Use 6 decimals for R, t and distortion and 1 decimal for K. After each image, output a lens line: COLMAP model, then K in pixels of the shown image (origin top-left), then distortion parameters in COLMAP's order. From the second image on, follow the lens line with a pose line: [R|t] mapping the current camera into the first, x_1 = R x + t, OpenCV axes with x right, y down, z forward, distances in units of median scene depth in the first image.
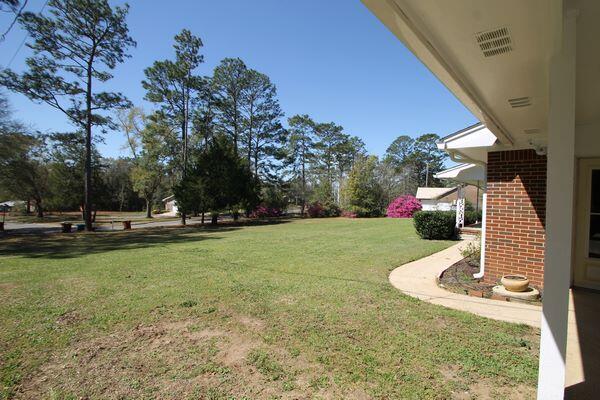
lens RADIAL K [[284.0, 0, 299.8], [0, 284.0, 197.6], [0, 0, 1]] dist [-0.015659, -0.002699]
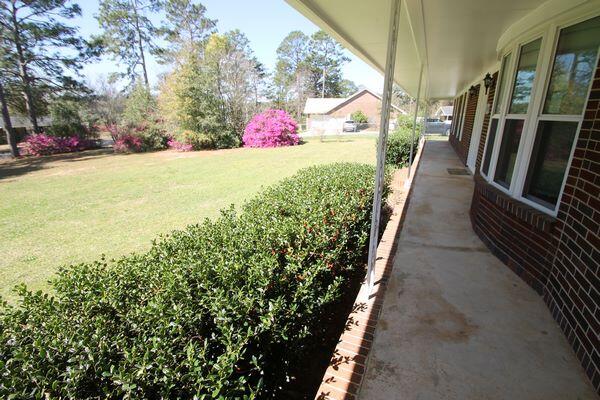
lens RADIAL K [[284.0, 0, 305.0], [0, 284.0, 202.7], [0, 0, 1]] dist [-0.015659, -0.002699]
pose [[0.944375, -0.117633, 0.307114, 0.227025], [0.019601, 0.952314, 0.304490, -0.000976], [-0.328287, -0.281533, 0.901647, 0.361521]]
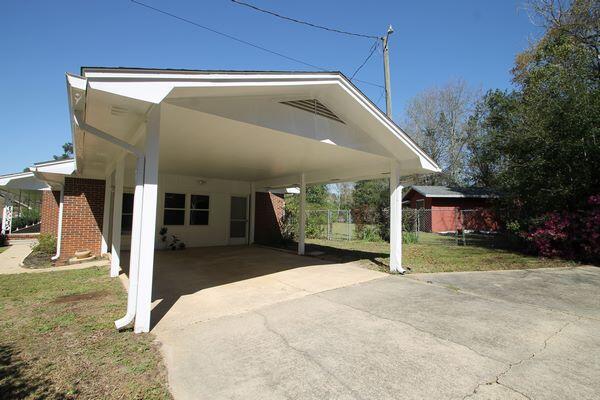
lens RADIAL K [[284.0, 0, 302.4], [0, 284.0, 200.0], [0, 0, 1]] dist [-0.015659, -0.002699]
pose [[0.147964, 0.026120, 0.988648, -0.096216], [-0.007302, 0.999653, -0.025318, -0.000211], [-0.988966, -0.003473, 0.148103, -0.077320]]
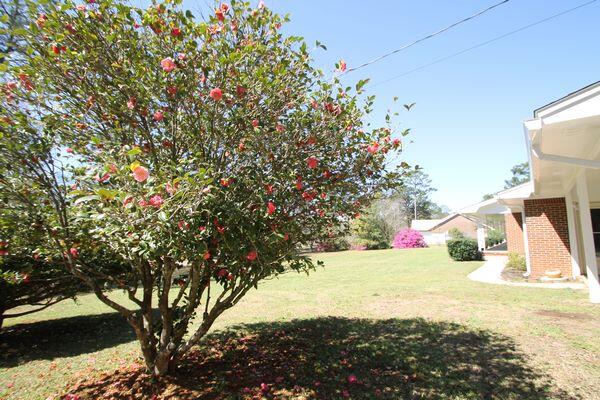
lens RADIAL K [[284.0, 0, 299.8], [0, 284.0, 196.9], [0, 0, 1]] dist [-0.015659, -0.002699]
pose [[0.997787, -0.028919, 0.059873, -0.112400], [0.036422, 0.991069, -0.128281, -0.001143], [-0.055629, 0.130178, 0.989929, -0.088281]]
